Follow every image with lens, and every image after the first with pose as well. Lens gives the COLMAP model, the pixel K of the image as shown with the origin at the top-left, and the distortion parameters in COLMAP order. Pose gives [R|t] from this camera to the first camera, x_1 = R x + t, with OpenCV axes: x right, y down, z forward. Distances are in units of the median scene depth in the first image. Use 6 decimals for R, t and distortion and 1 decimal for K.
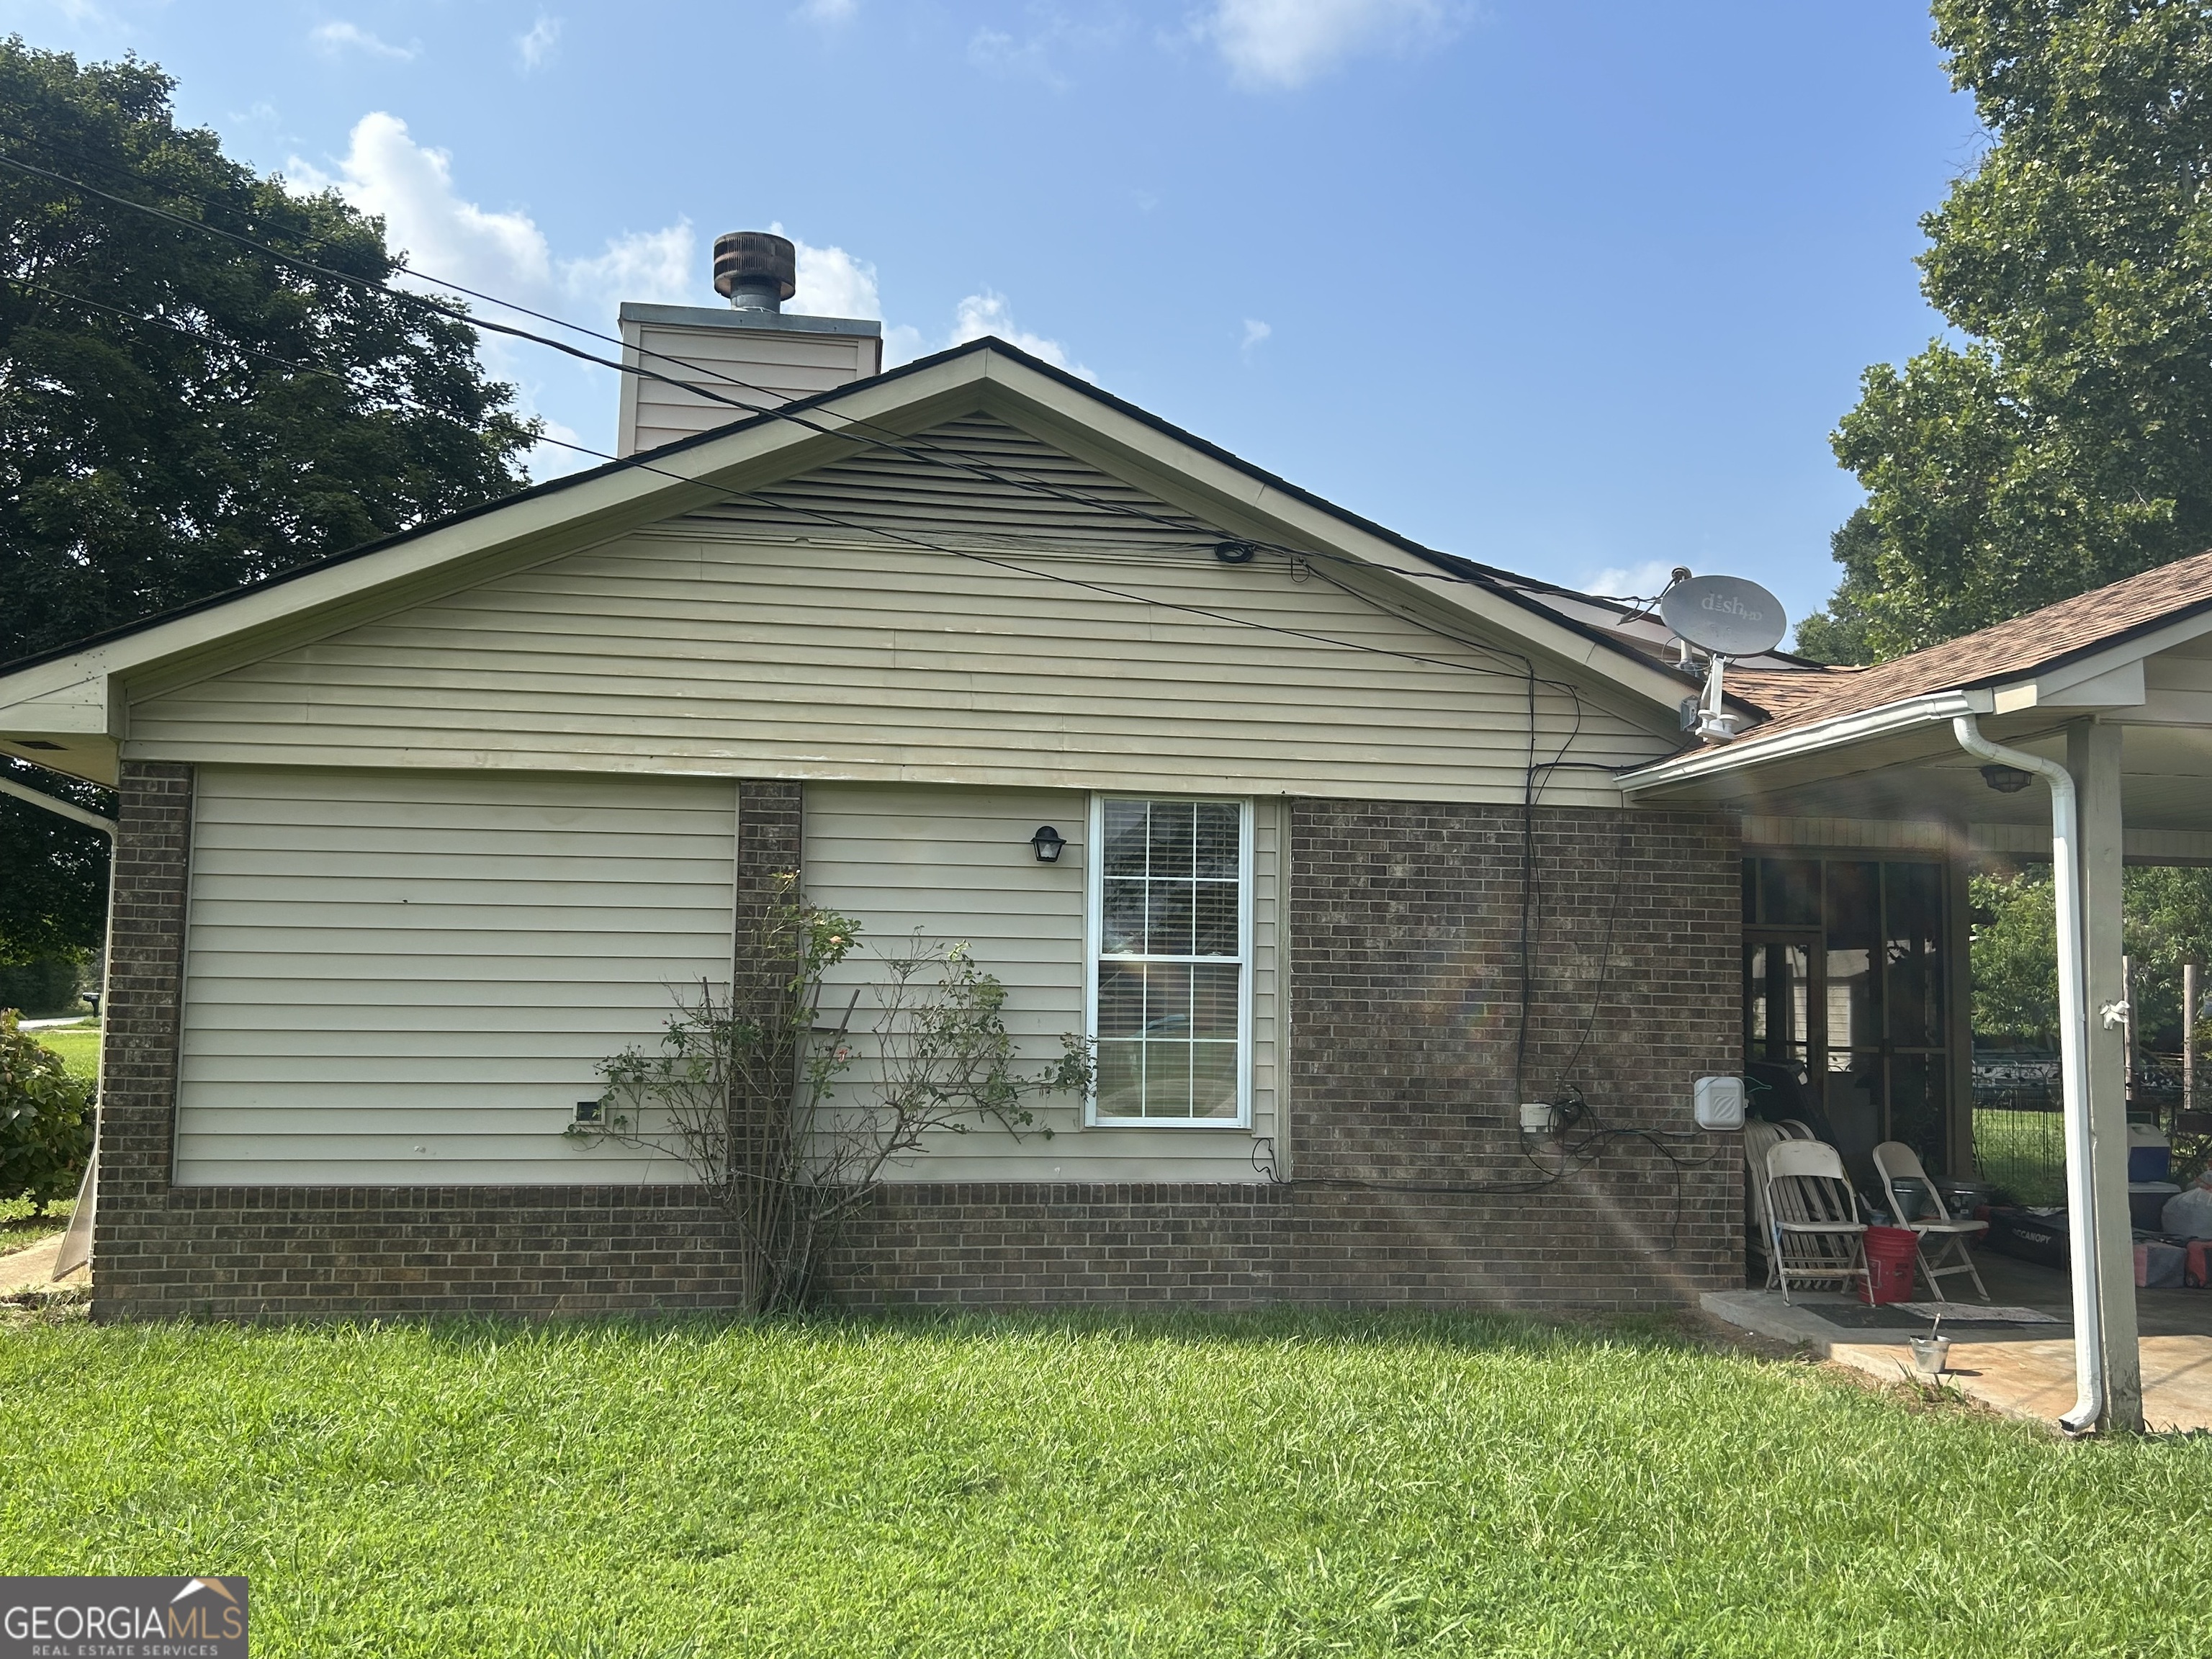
lens RADIAL K [[2000.7, 0, 1106.0], [0, 2000.7, 829.5], [0, 0, 1]] dist [0.007557, 0.004444]
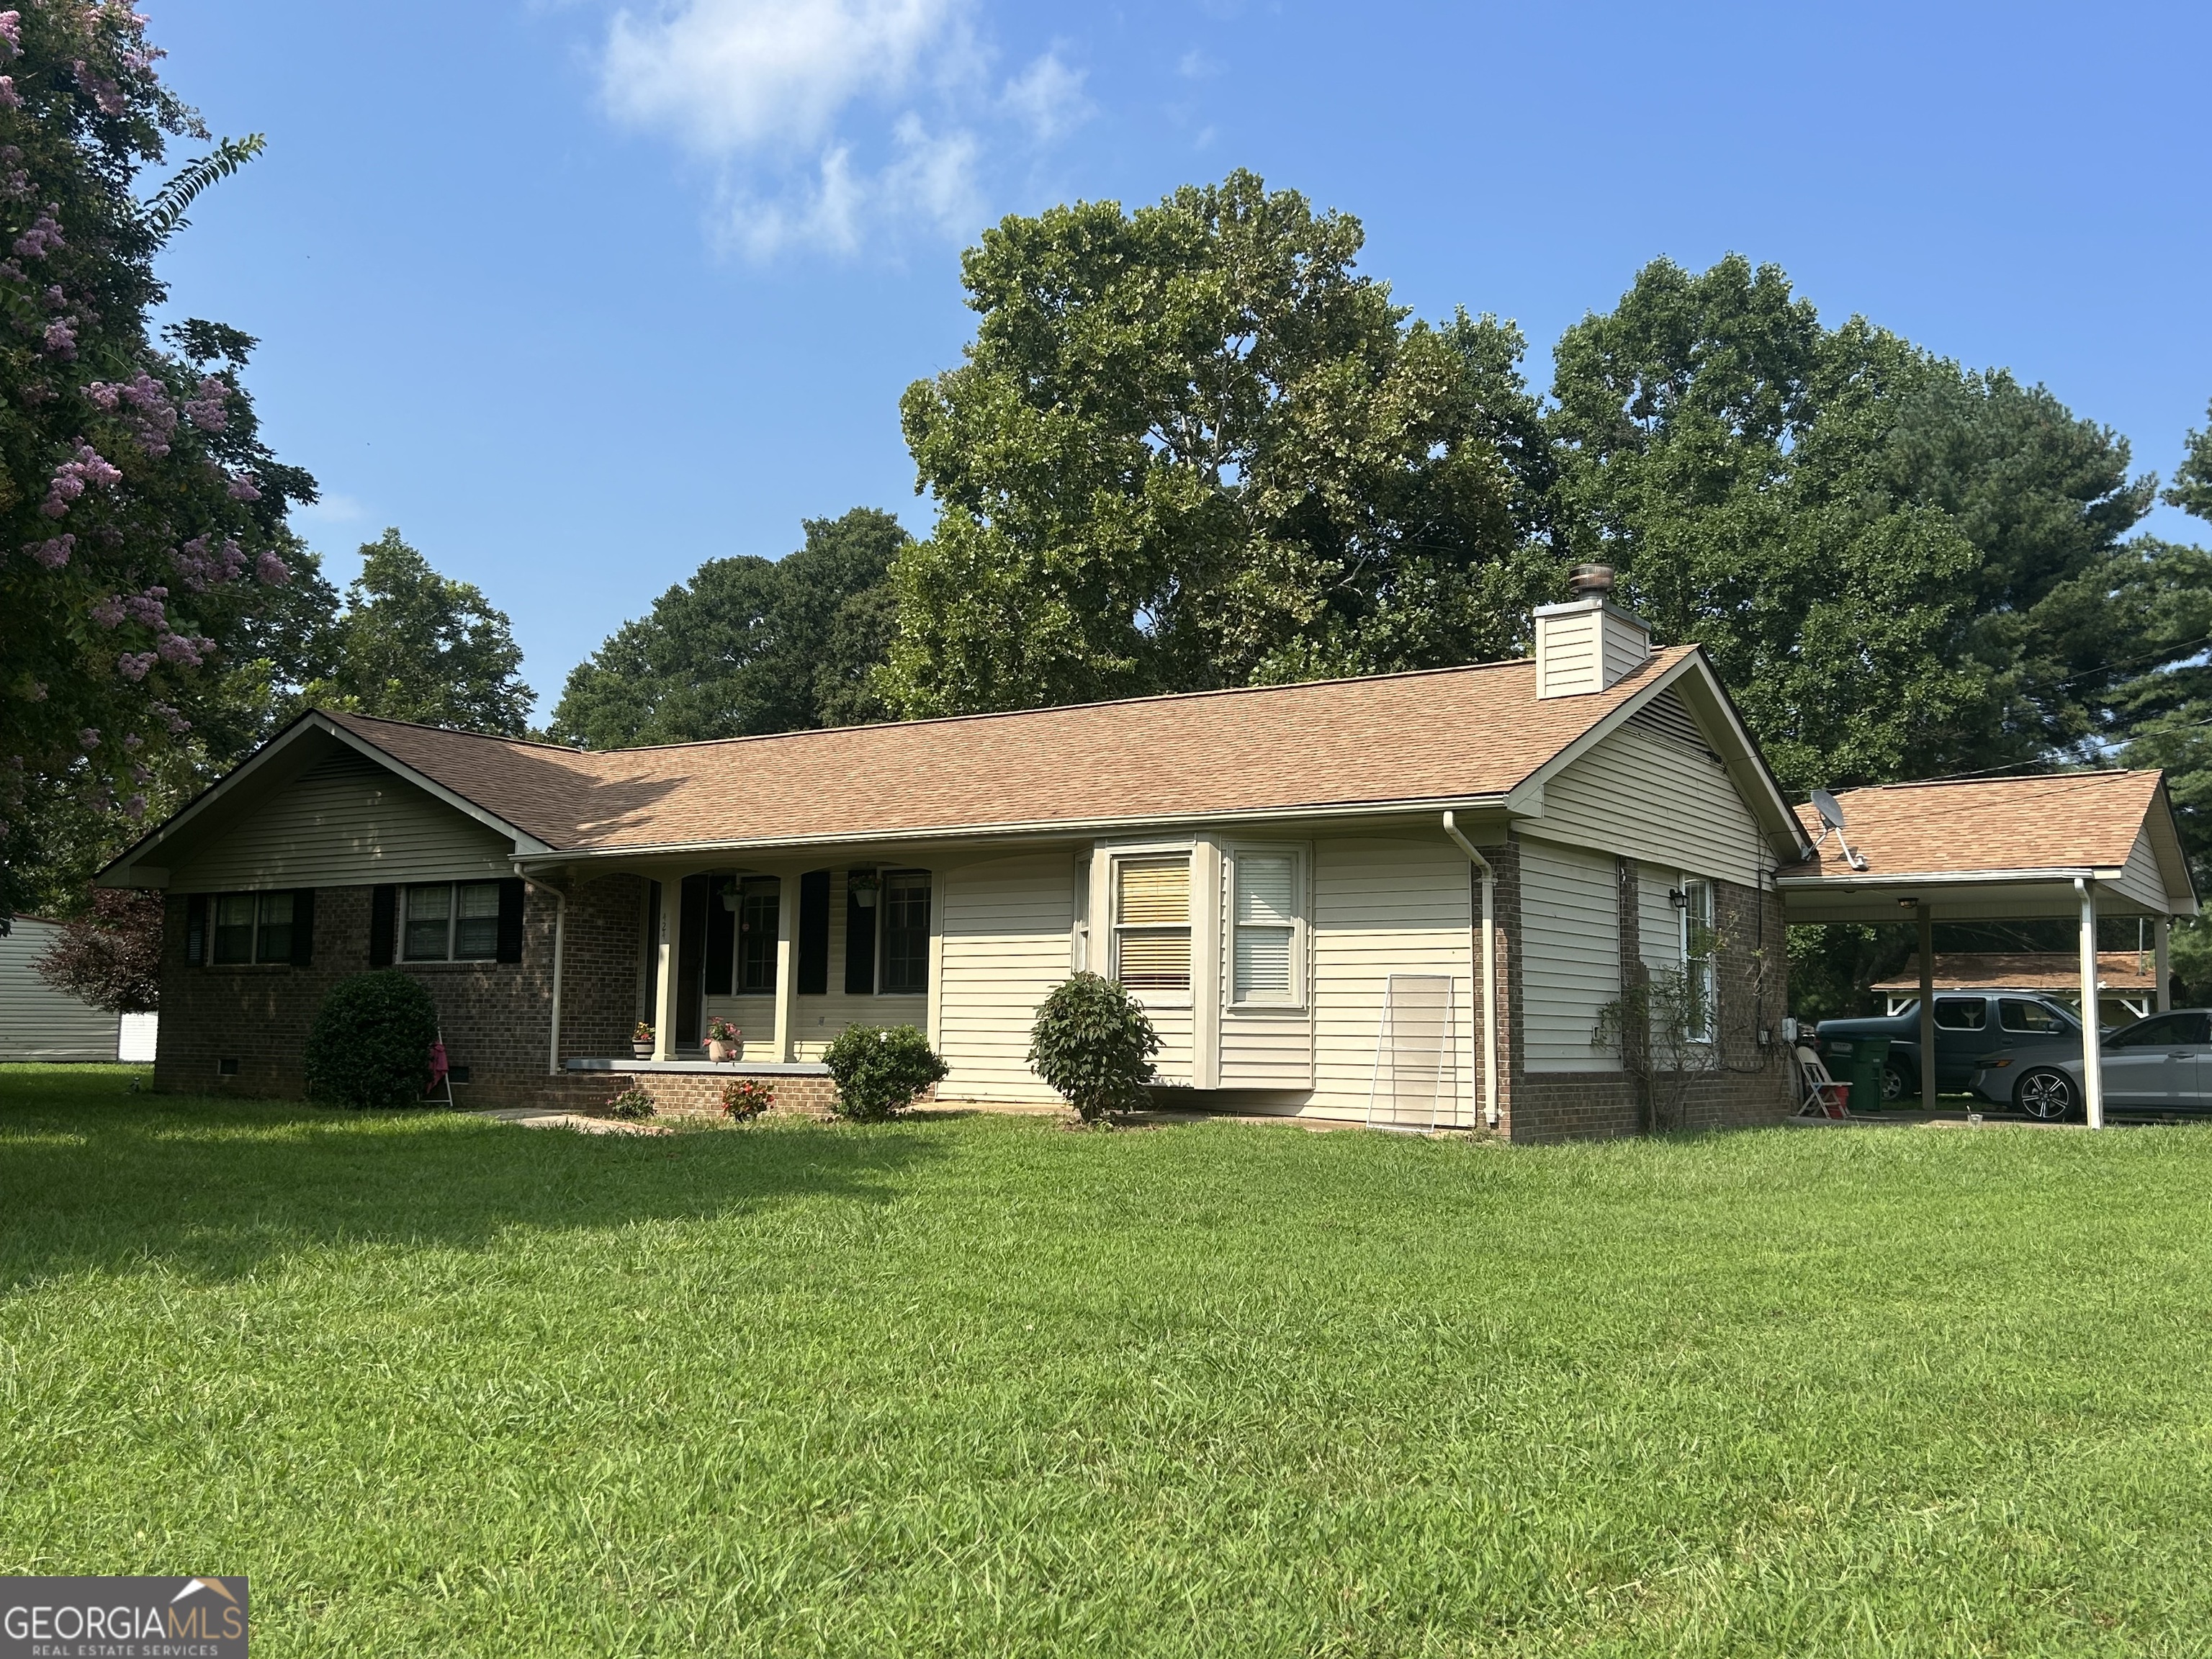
lens RADIAL K [[2000.7, 0, 1106.0], [0, 2000.7, 829.5], [0, 0, 1]] dist [0.007557, 0.004444]
pose [[0.681492, 0.069364, 0.728530, -1.923310], [-0.063921, 0.997335, -0.035163, 0.047668], [-0.729028, -0.022605, 0.684110, 0.028709]]
